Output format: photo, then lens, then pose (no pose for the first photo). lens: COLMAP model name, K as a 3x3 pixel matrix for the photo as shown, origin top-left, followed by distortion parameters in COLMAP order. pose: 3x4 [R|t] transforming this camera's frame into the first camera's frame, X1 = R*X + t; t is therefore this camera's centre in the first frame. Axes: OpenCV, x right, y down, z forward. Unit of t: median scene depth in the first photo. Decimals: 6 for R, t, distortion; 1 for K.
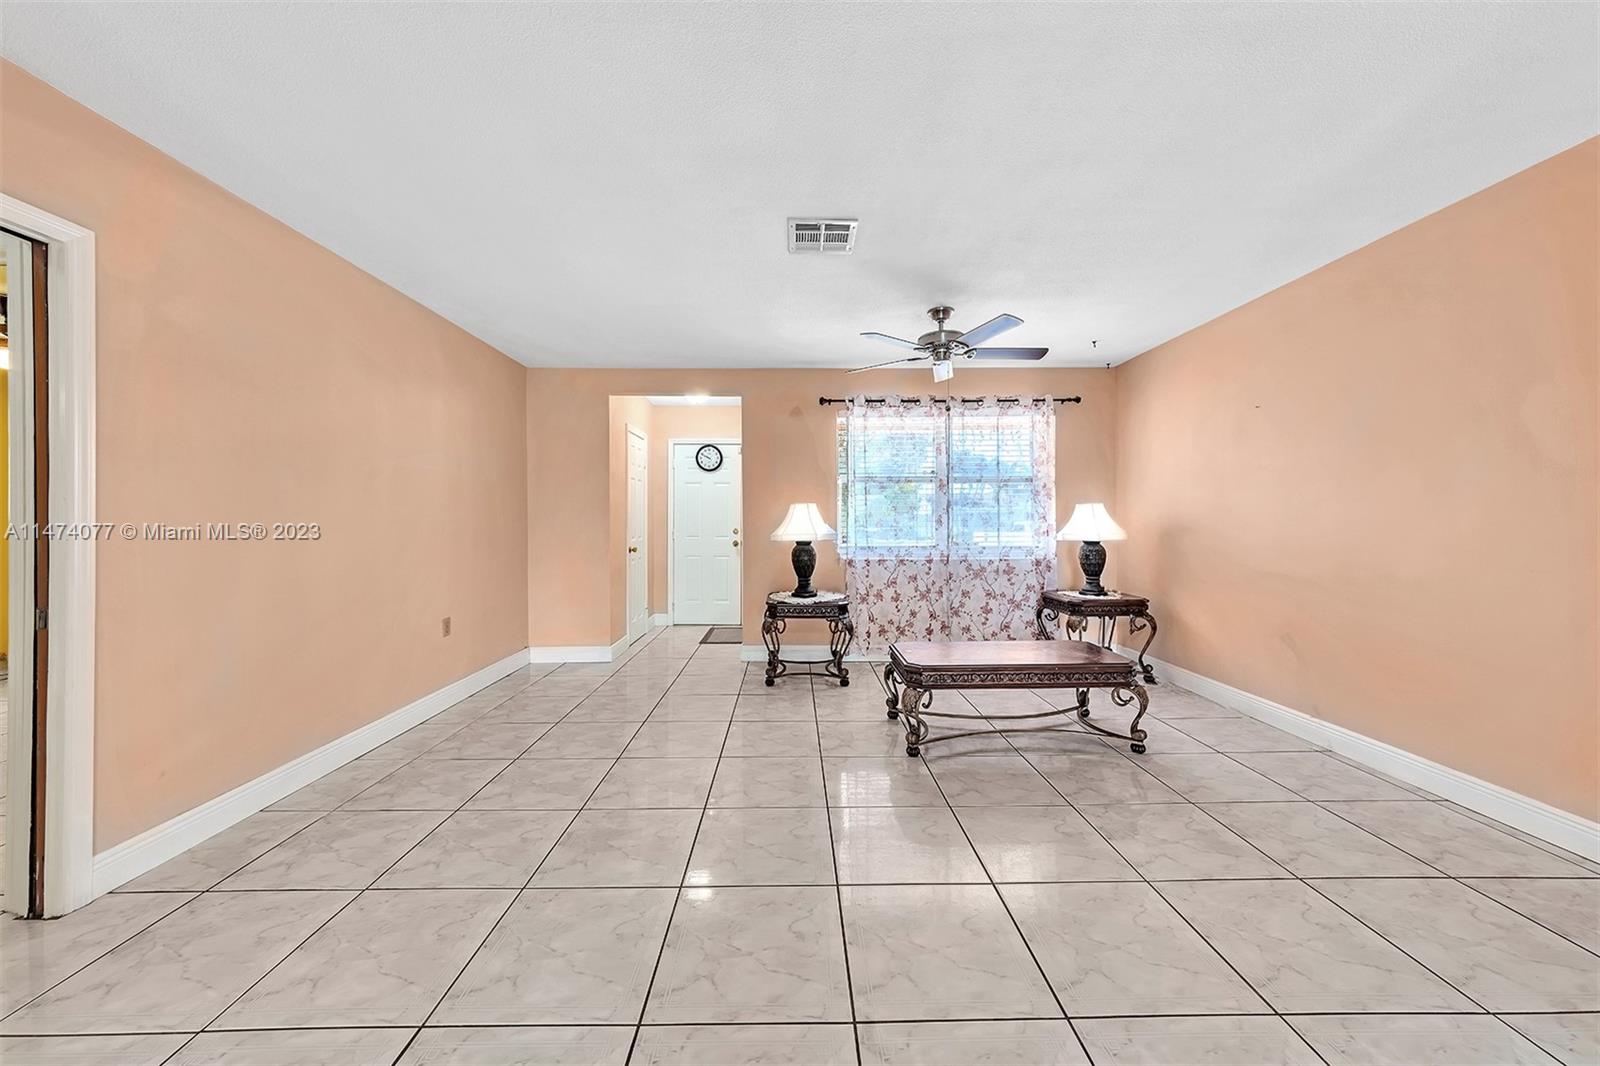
lens RADIAL K [[568.6, 0, 800.5], [0, 568.6, 522.7], [0, 0, 1]] dist [-0.001934, 0.000388]
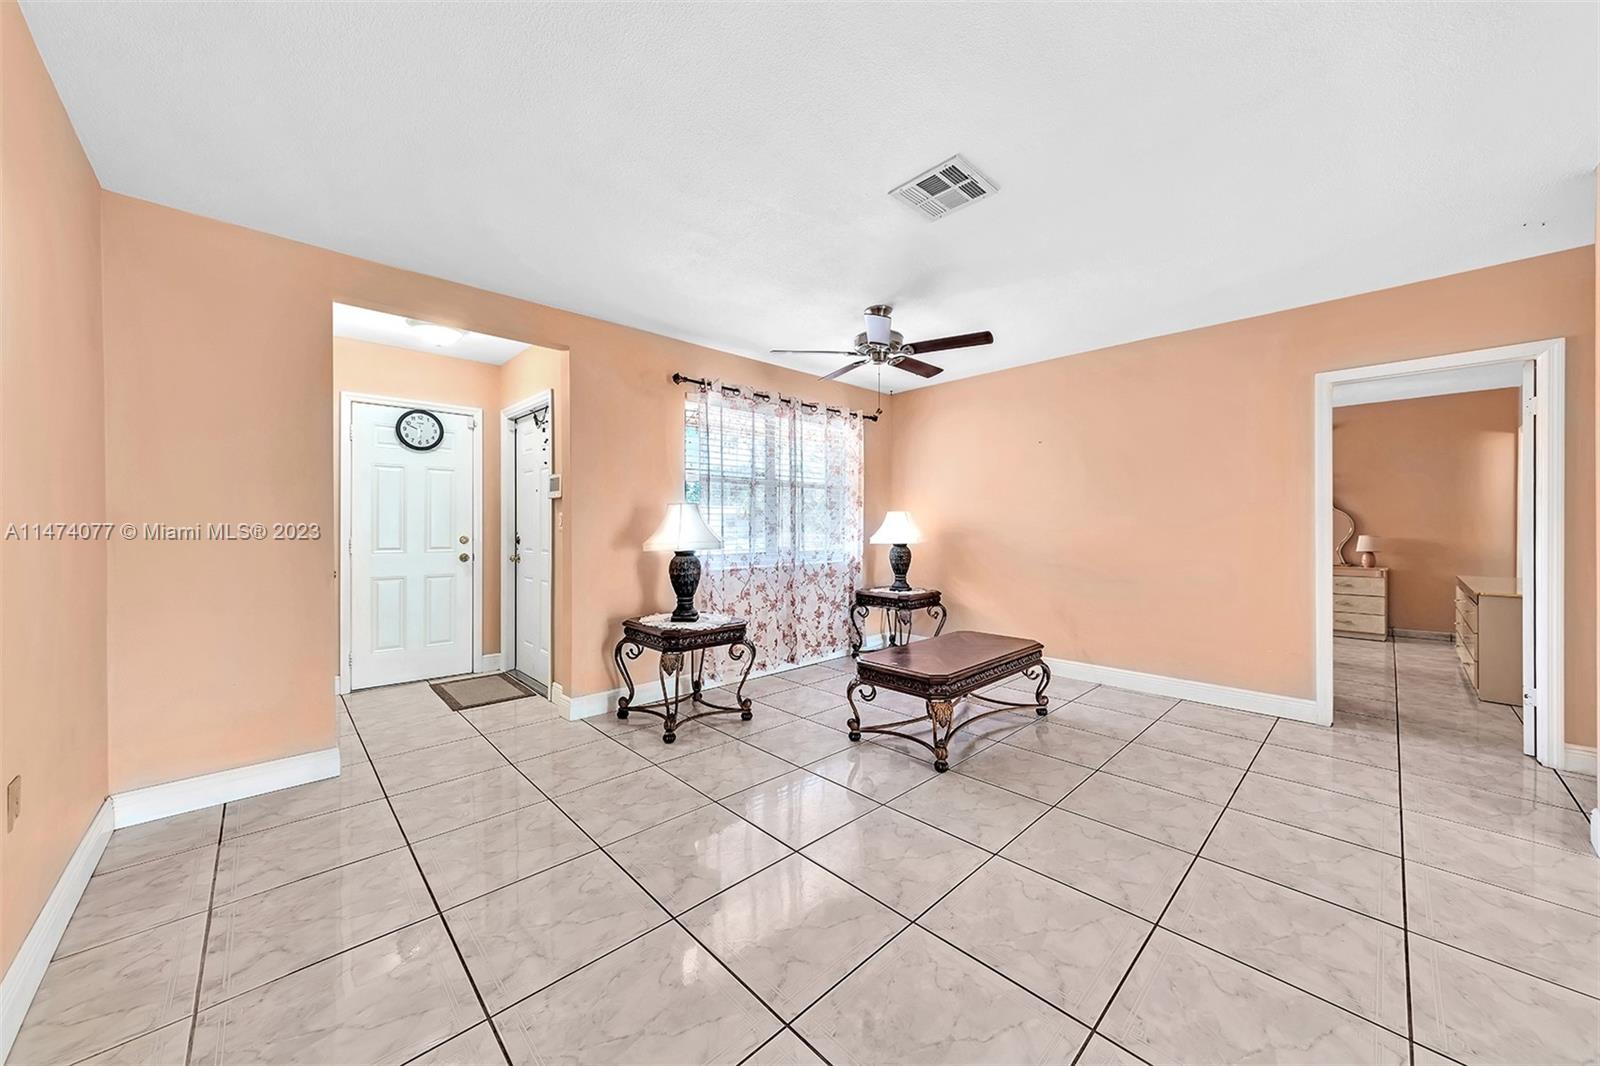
lens RADIAL K [[568.6, 0, 793.6], [0, 568.6, 528.3], [0, 0, 1]] dist [-0.001934, 0.000388]
pose [[0.732926, -0.000389, 0.680308, -0.397502], [-0.002508, 0.999991, 0.003274, -0.002415], [-0.680304, -0.004105, 0.732919, 0.286864]]
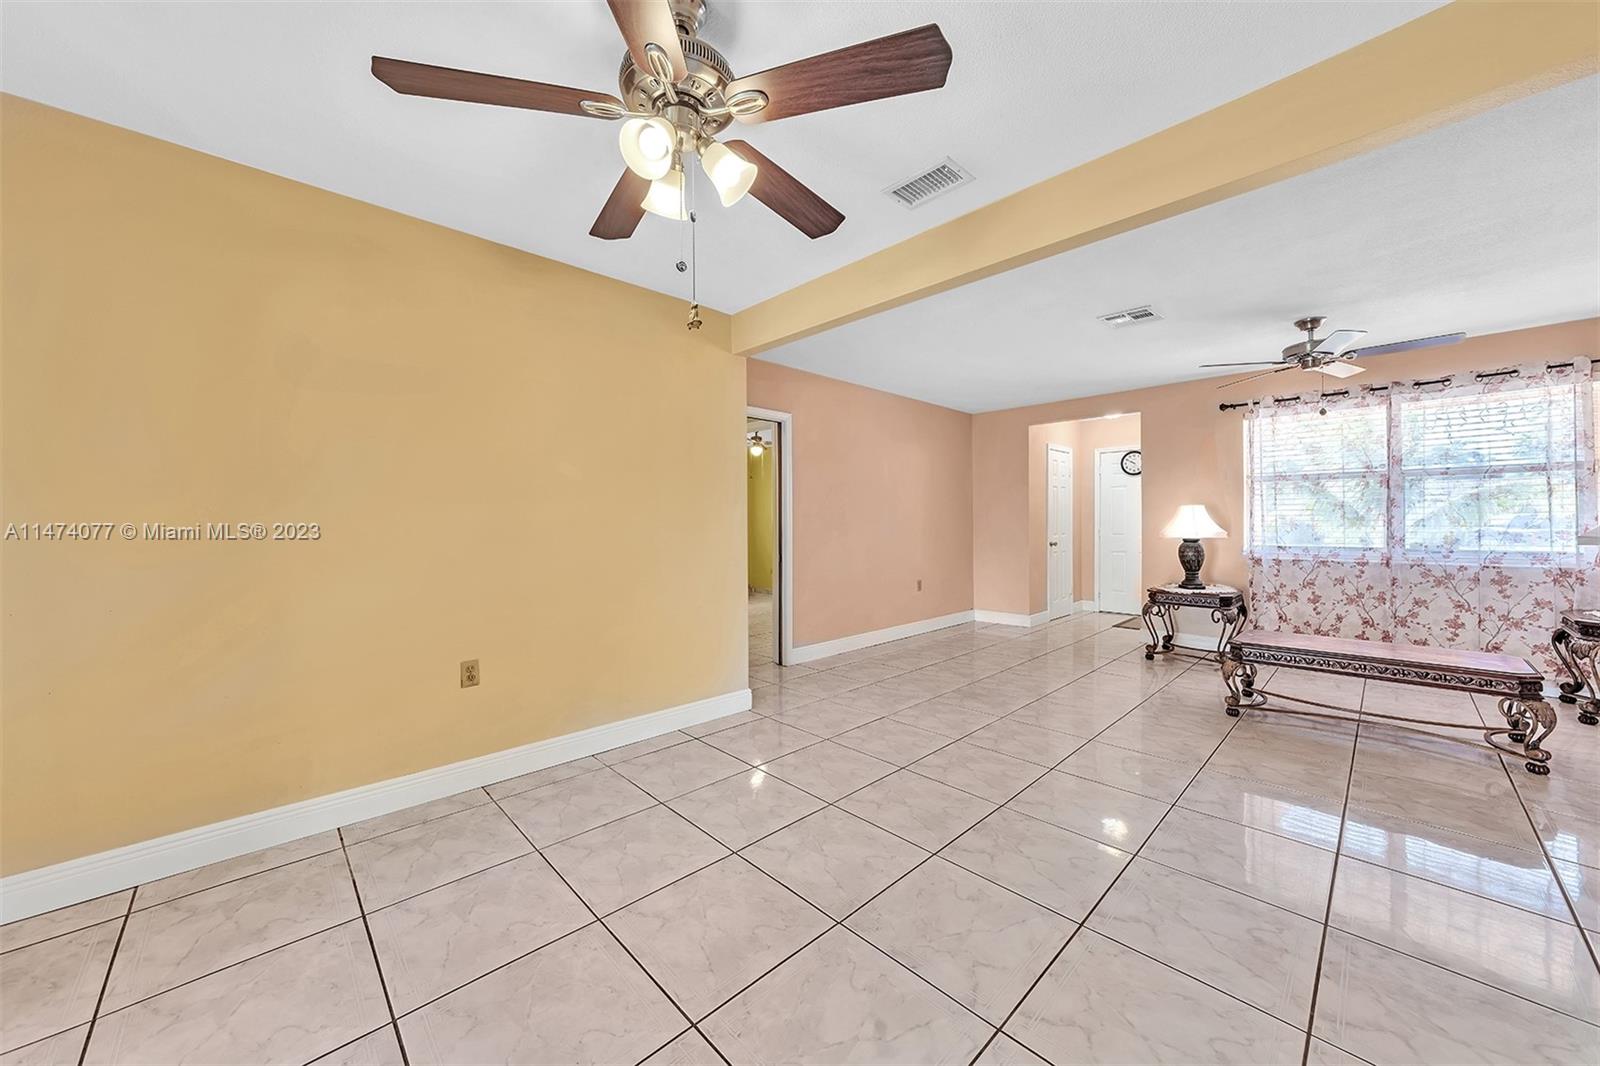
lens RADIAL K [[568.6, 0, 798.6], [0, 568.6, 527.1], [0, 0, 1]] dist [-0.001934, 0.000388]
pose [[0.677995, 0.004790, -0.735051, 0.284250], [0.003078, 0.999952, 0.009355, -0.003384], [0.735060, -0.008605, 0.677947, -0.305652]]
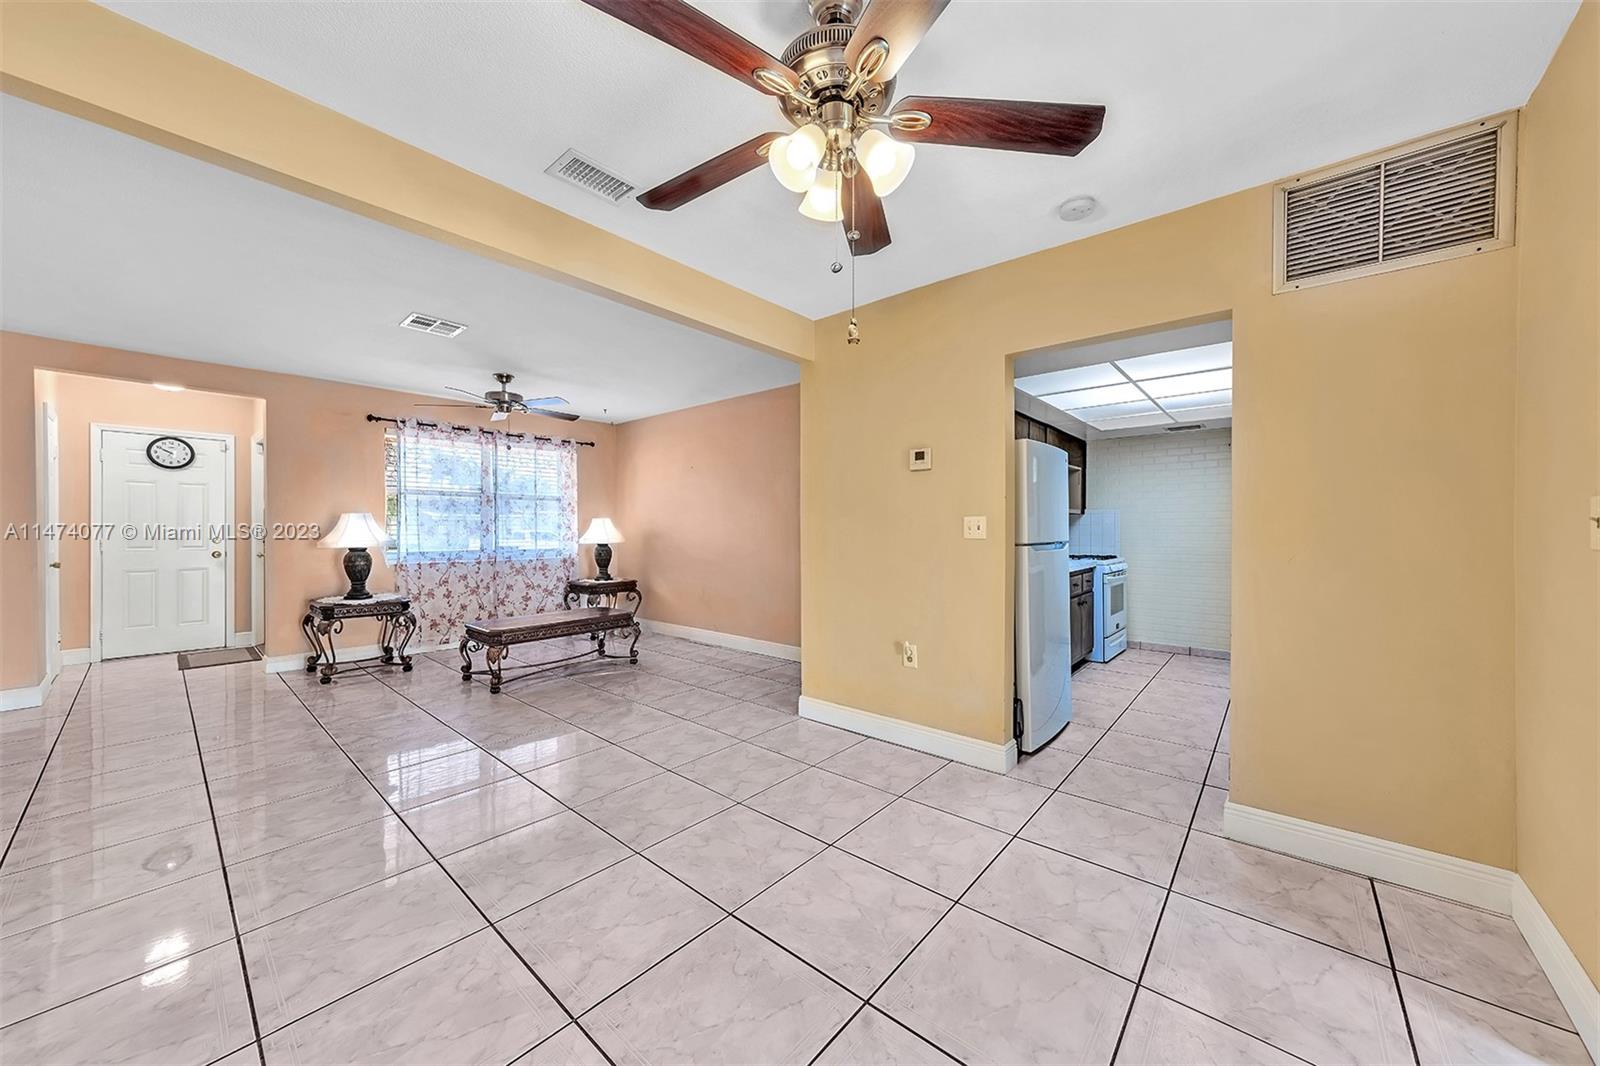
lens RADIAL K [[568.6, 0, 797.7], [0, 568.6, 535.6], [0, 0, 1]] dist [-0.001934, 0.000388]
pose [[0.671009, -0.005164, 0.741431, -0.219220], [-0.003059, 0.999948, 0.009732, -0.004159], [-0.741443, -0.008798, 0.670959, -0.329346]]
